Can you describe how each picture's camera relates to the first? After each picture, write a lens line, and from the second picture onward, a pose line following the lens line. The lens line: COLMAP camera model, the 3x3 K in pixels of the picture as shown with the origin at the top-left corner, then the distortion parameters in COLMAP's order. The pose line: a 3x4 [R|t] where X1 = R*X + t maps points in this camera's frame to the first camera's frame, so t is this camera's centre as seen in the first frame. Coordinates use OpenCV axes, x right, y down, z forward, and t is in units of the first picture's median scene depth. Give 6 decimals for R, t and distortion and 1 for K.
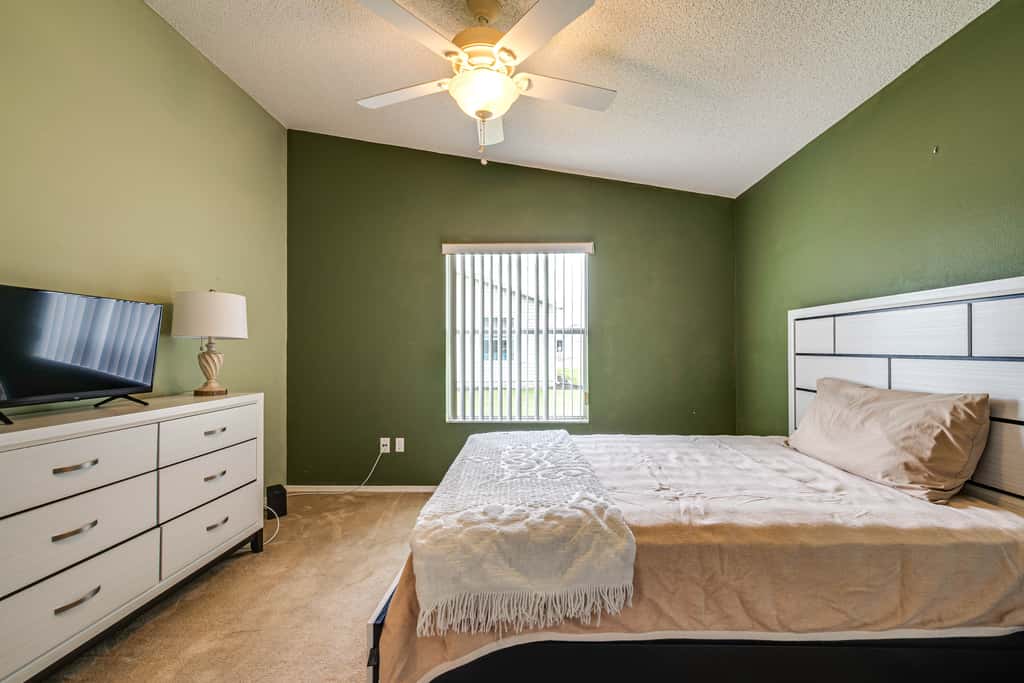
lens RADIAL K [[448.1, 0, 516.3], [0, 448.1, 349.9], [0, 0, 1]] dist [0.000462, 0.000582]
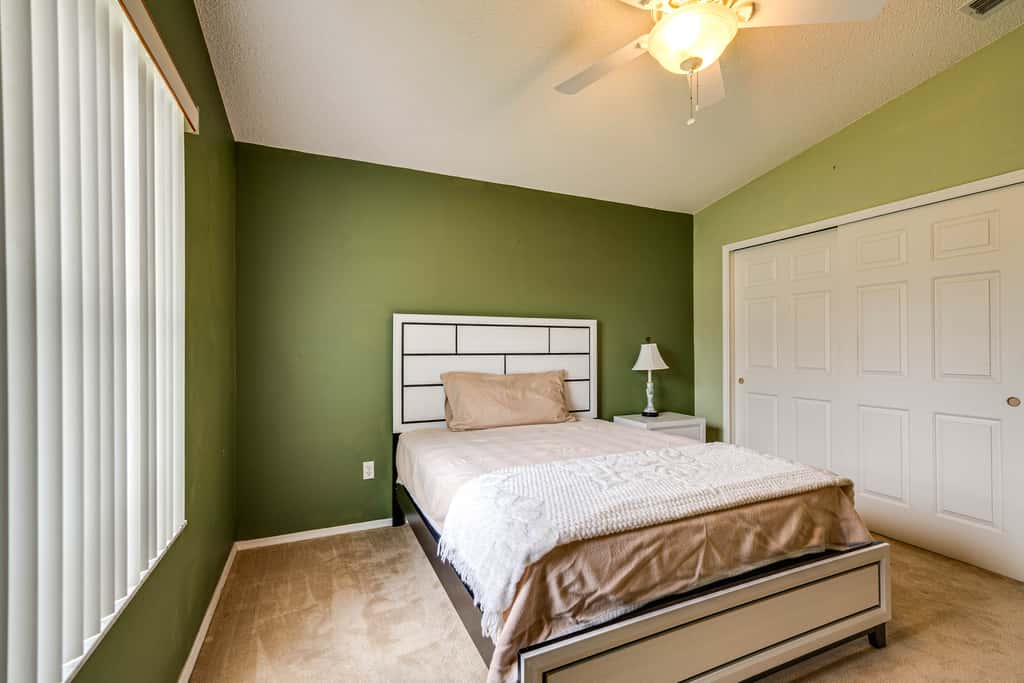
lens RADIAL K [[458.1, 0, 508.5], [0, 458.1, 341.8], [0, 0, 1]] dist [0.001053, 0.000541]
pose [[-0.418060, 0.018431, 0.908233, -0.512412], [0.004160, 0.999823, -0.018375, -0.000173], [-0.908410, -0.003904, -0.418062, 1.244064]]
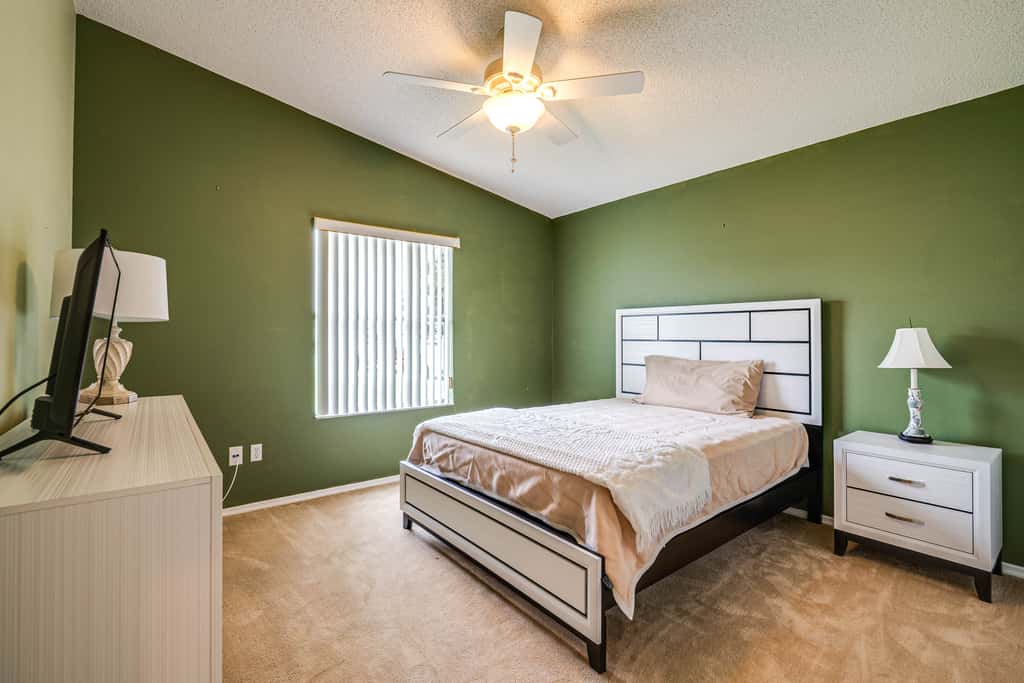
lens RADIAL K [[458.1, 0, 508.5], [0, 458.1, 341.8], [0, 0, 1]] dist [0.001053, 0.000541]
pose [[0.782303, -0.006013, 0.622869, -0.584937], [0.000118, 0.999955, 0.009505, 0.000753], [-0.622898, -0.007362, 0.782268, 0.075610]]
